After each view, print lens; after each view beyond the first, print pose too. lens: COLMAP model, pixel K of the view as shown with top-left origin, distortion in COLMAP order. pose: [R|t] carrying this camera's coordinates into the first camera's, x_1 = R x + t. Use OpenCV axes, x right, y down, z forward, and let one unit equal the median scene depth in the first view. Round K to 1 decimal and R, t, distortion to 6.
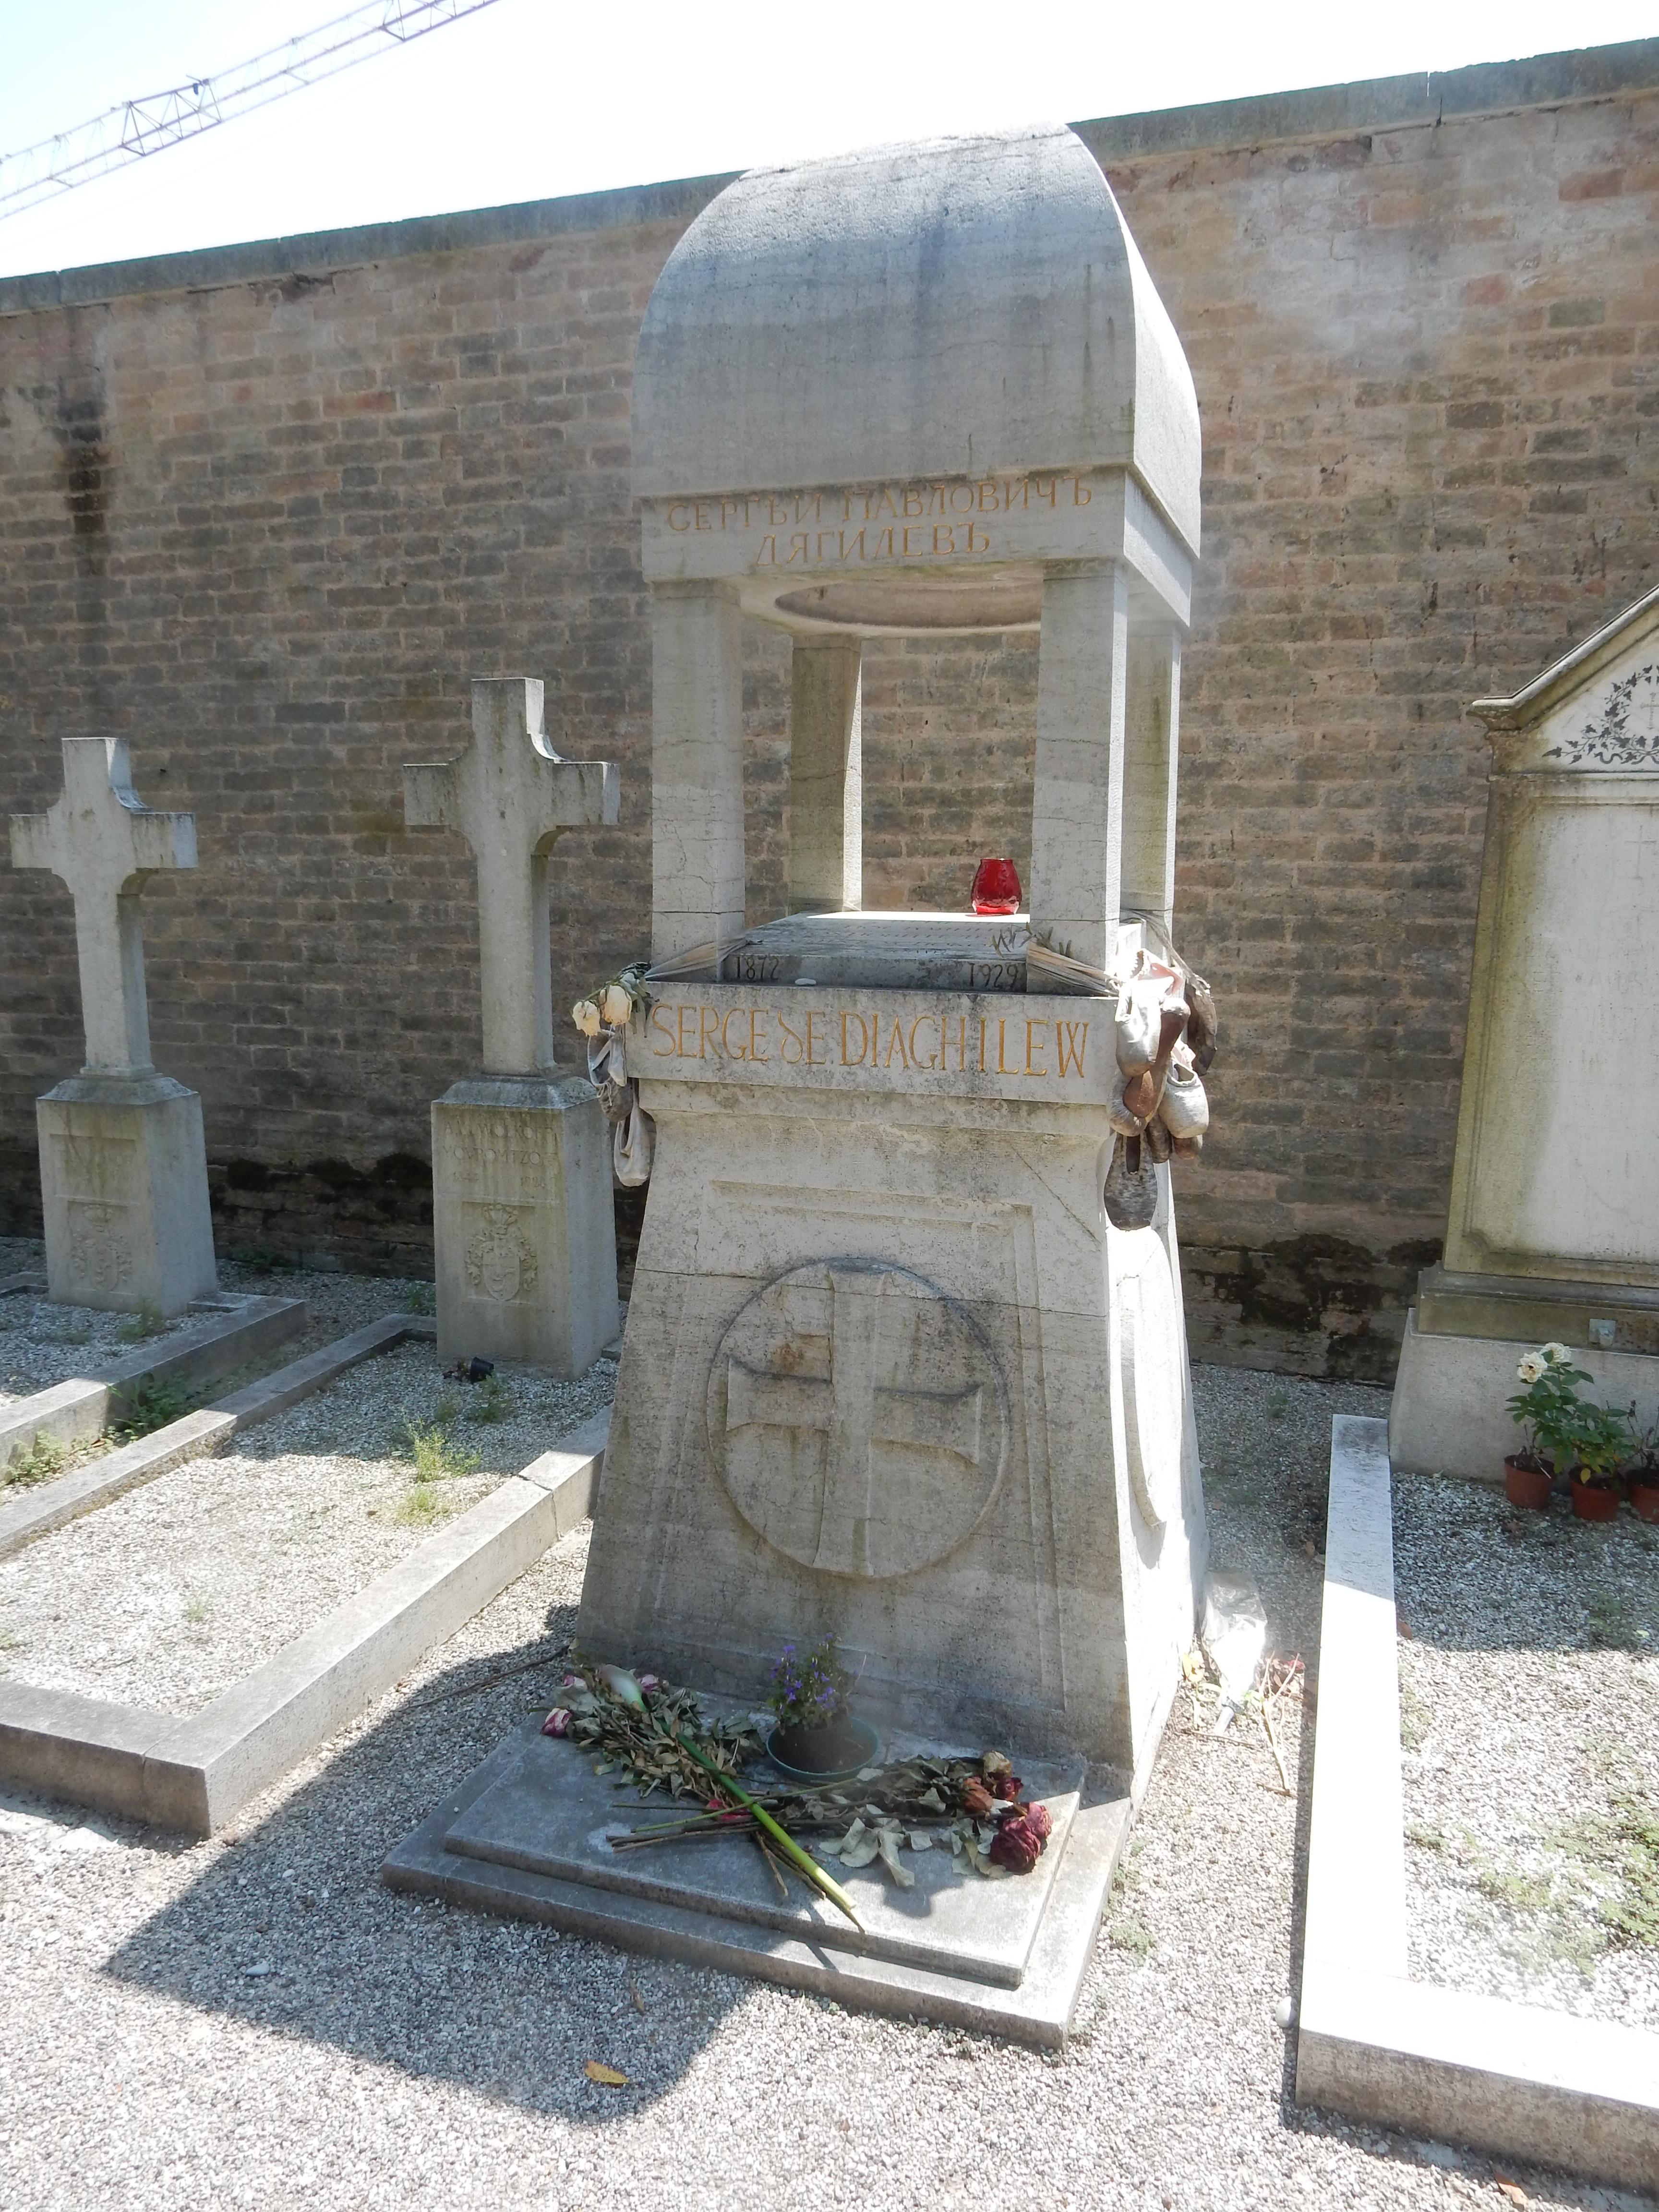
lens RADIAL K [[1630.7, 0, 829.5], [0, 1630.7, 1106.0], [0, 0, 1]] dist [-0.002464, -0.002347]
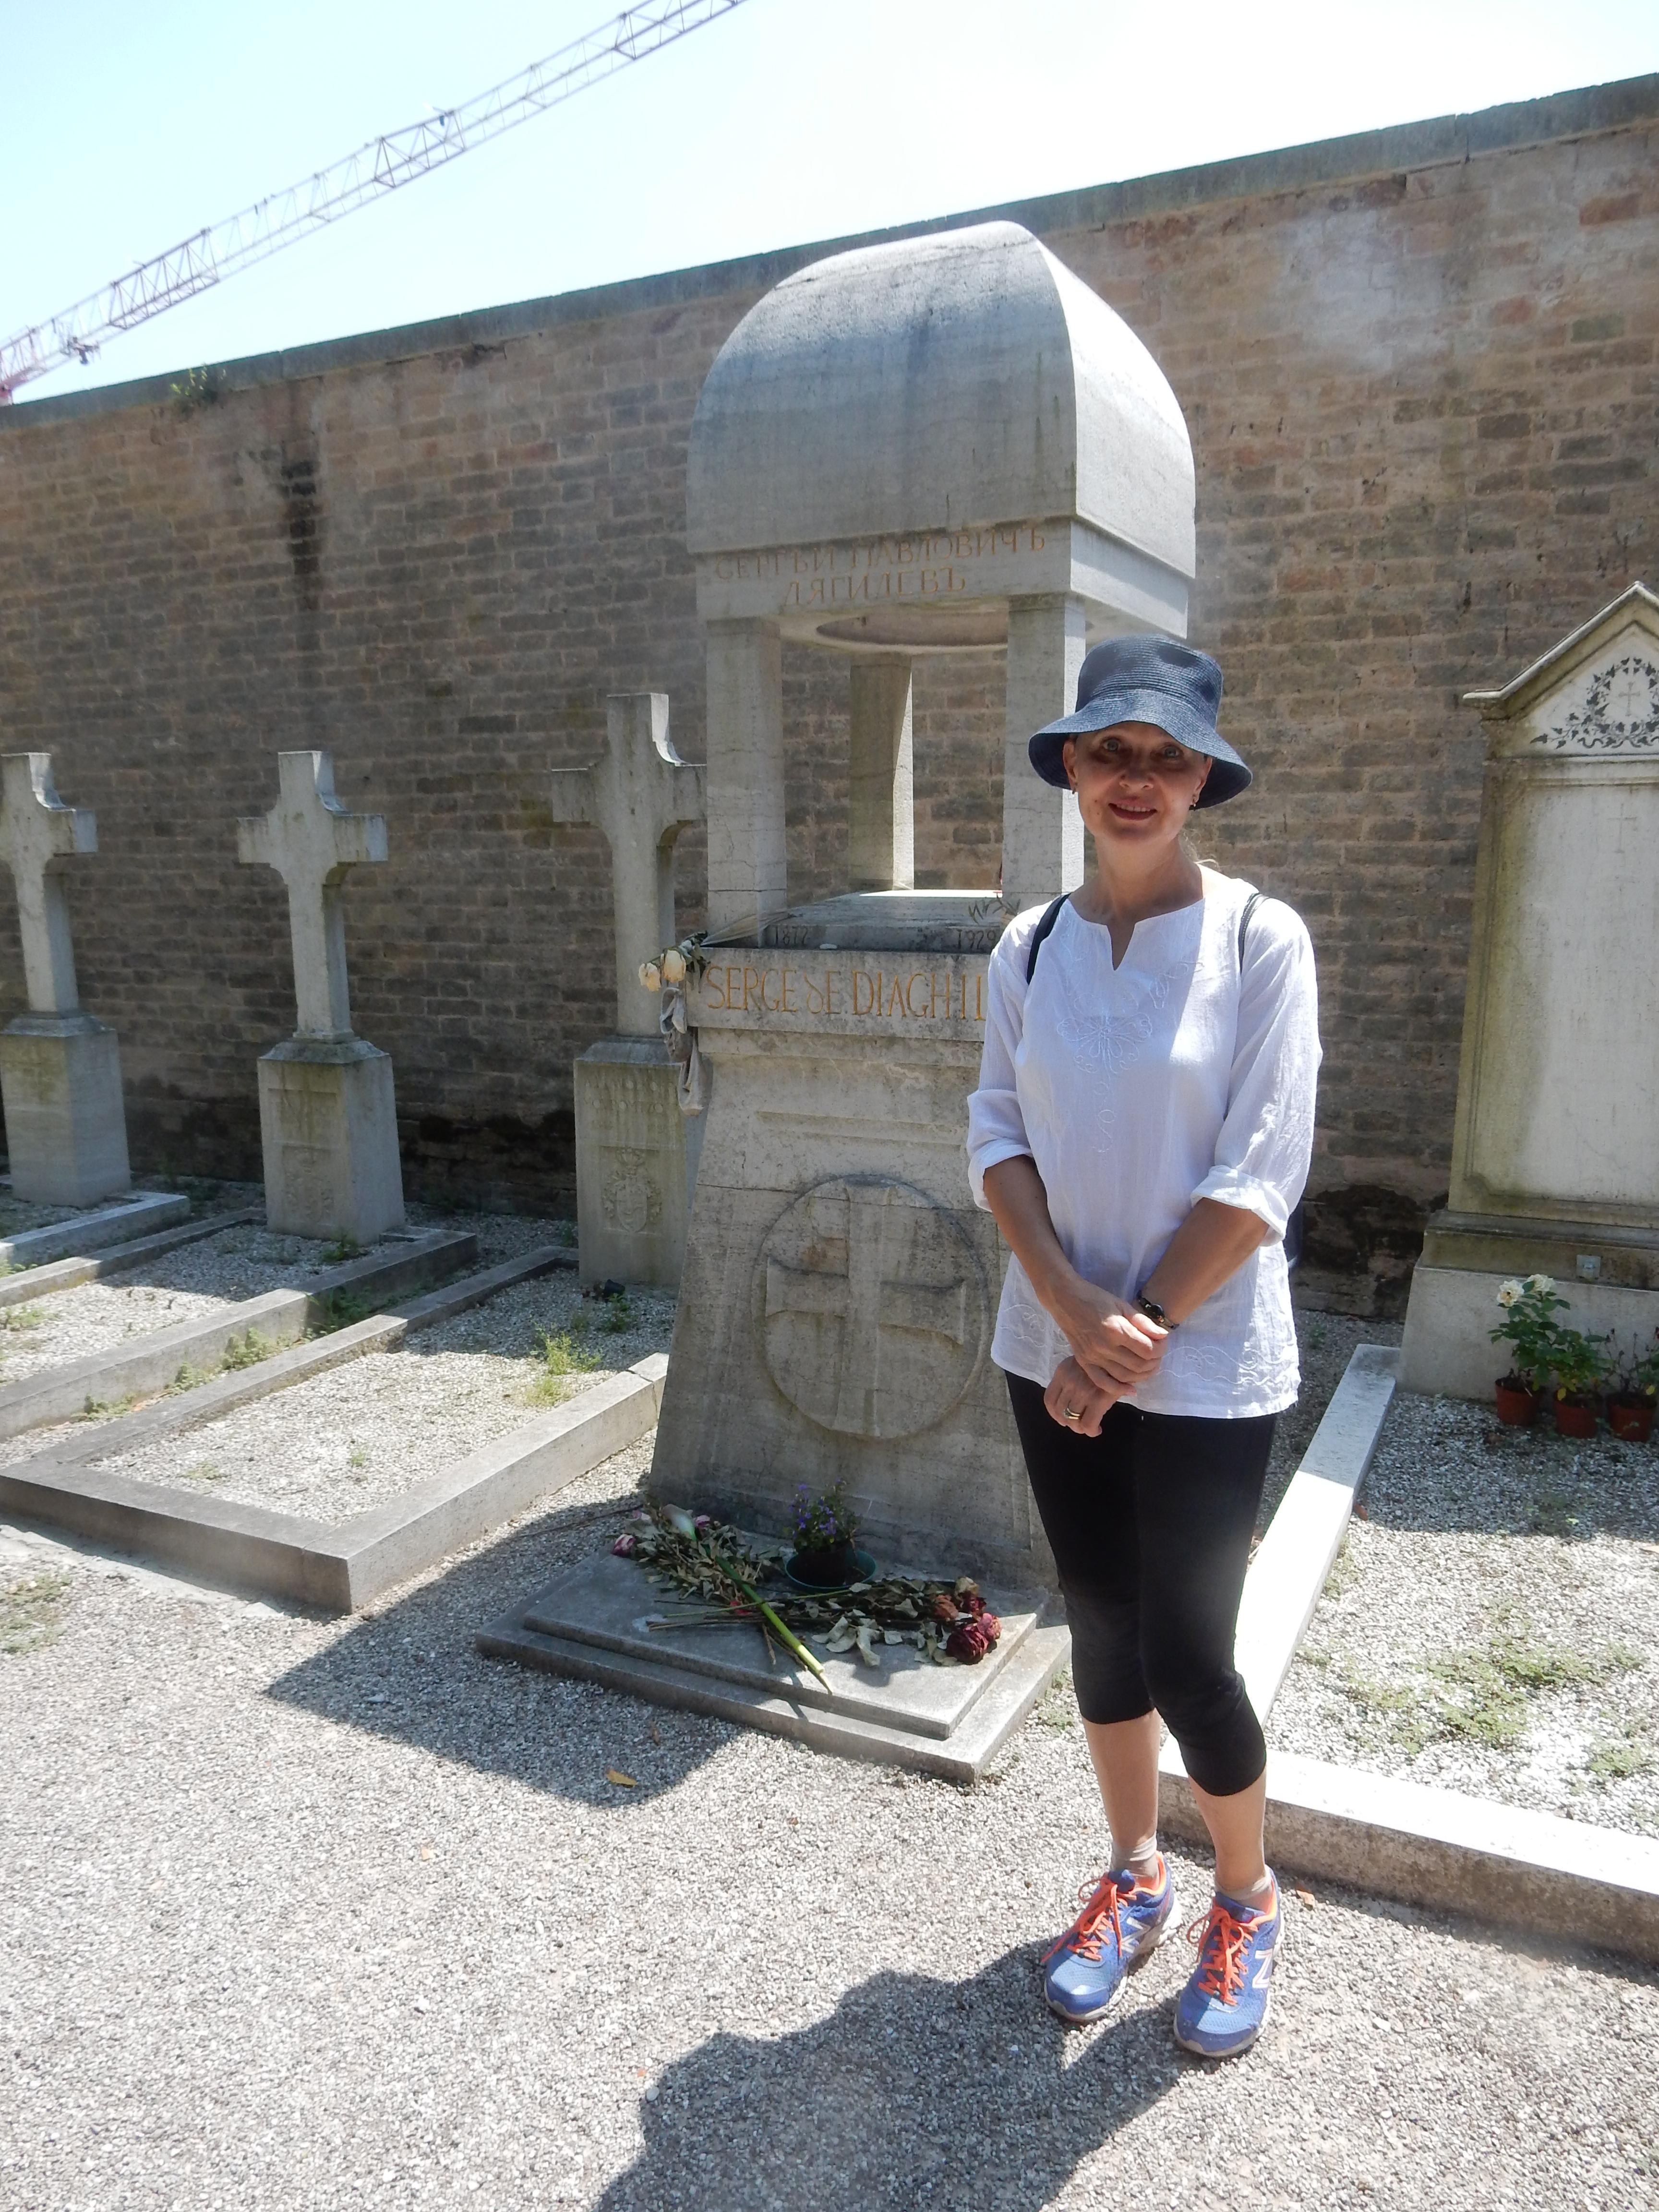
lens RADIAL K [[1630.7, 0, 829.5], [0, 1630.7, 1106.0], [0, 0, 1]] dist [-0.002464, -0.002347]
pose [[0.990512, 0.007225, -0.137238, 0.118932], [-0.006360, 0.999957, 0.006741, 0.026570], [0.137280, -0.005804, 0.990515, -0.156896]]
